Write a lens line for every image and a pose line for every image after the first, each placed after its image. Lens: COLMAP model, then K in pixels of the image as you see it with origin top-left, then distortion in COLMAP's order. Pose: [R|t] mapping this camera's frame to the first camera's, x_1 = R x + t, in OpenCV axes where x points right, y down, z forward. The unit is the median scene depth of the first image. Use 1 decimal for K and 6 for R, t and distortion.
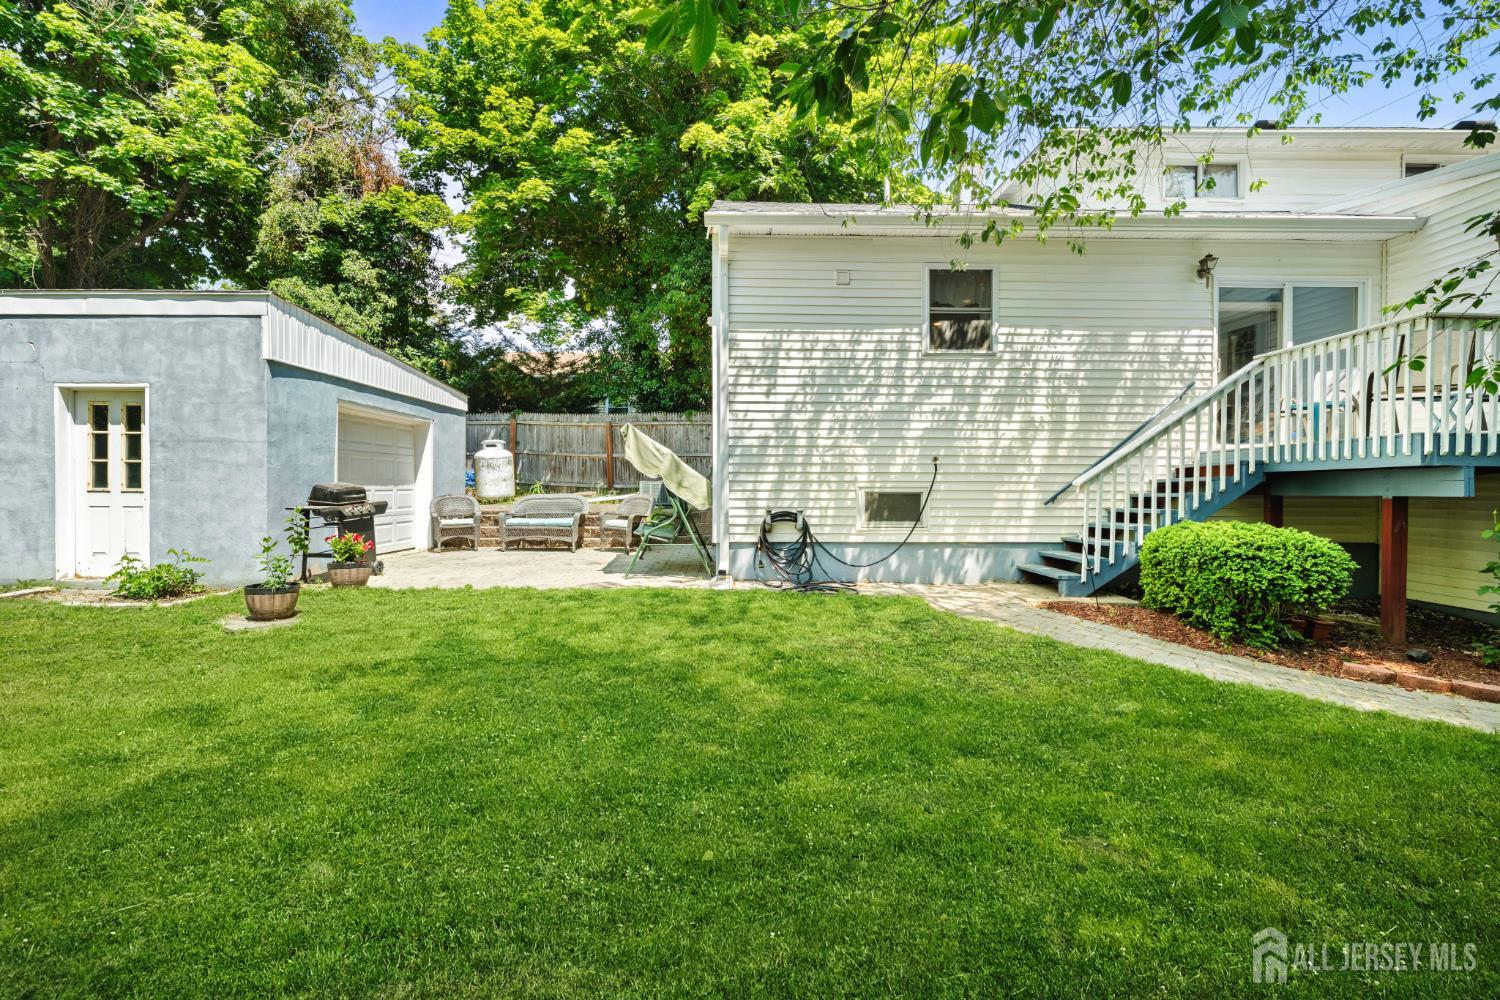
lens RADIAL K [[659.2, 0, 750.0], [0, 659.2, 500.0], [0, 0, 1]] dist [0.021090, -0.000365]
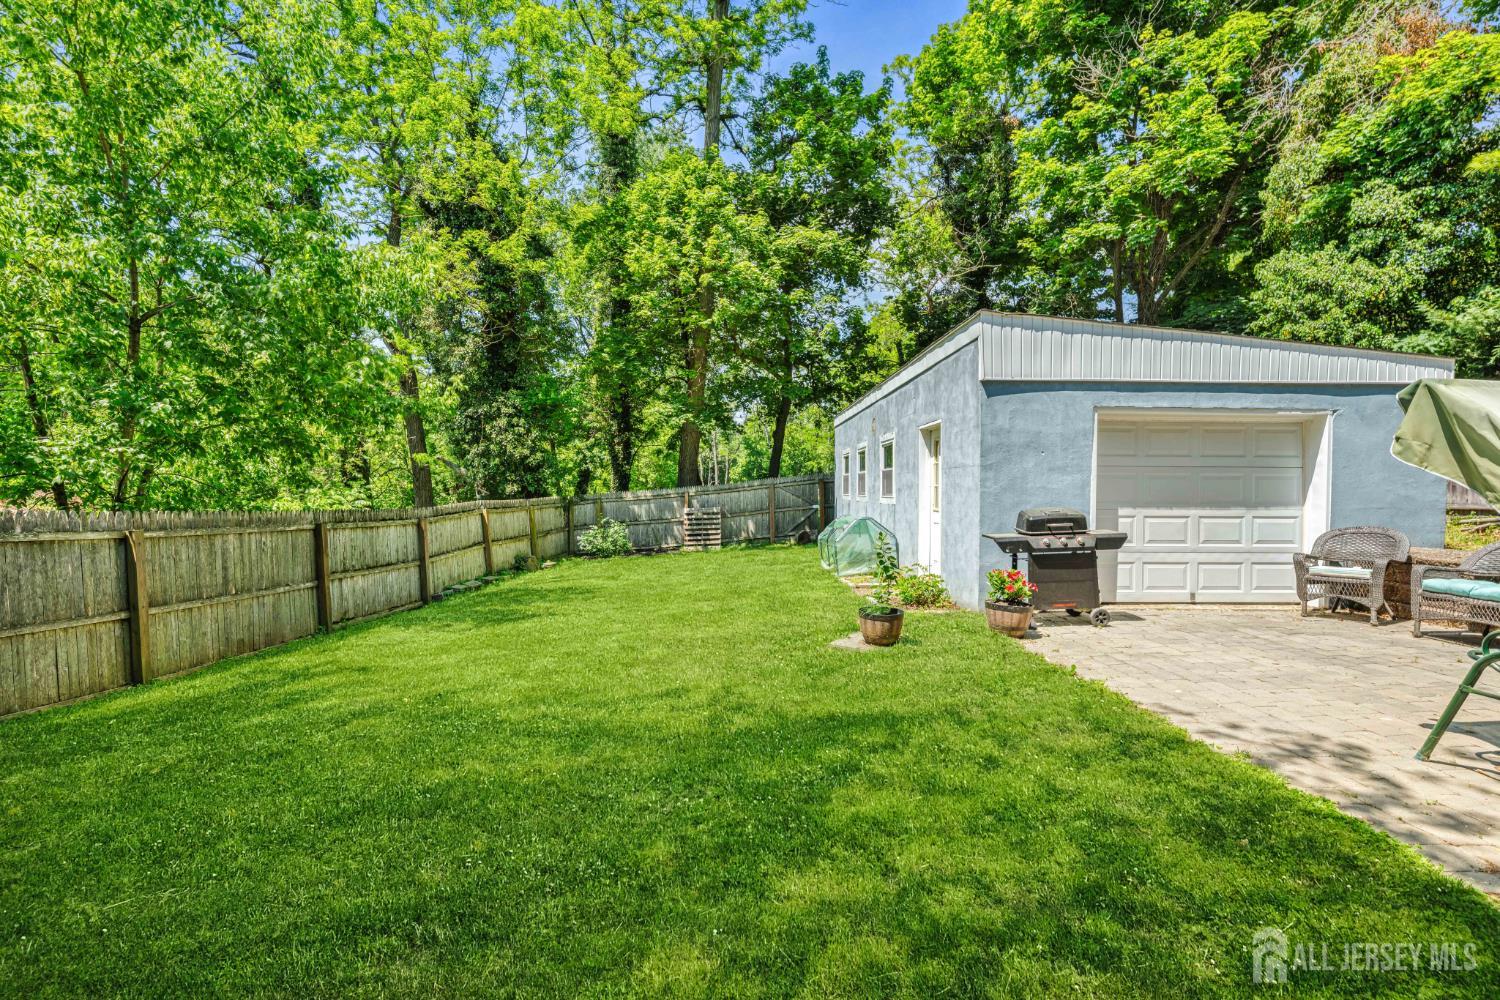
lens RADIAL K [[659.2, 0, 750.0], [0, 659.2, 500.0], [0, 0, 1]] dist [0.021090, -0.000365]
pose [[0.047334, 0.018193, -0.998713, 0.195978], [-0.028955, 0.999439, 0.016834, -0.037178], [0.998459, 0.028121, 0.047835, 0.537556]]
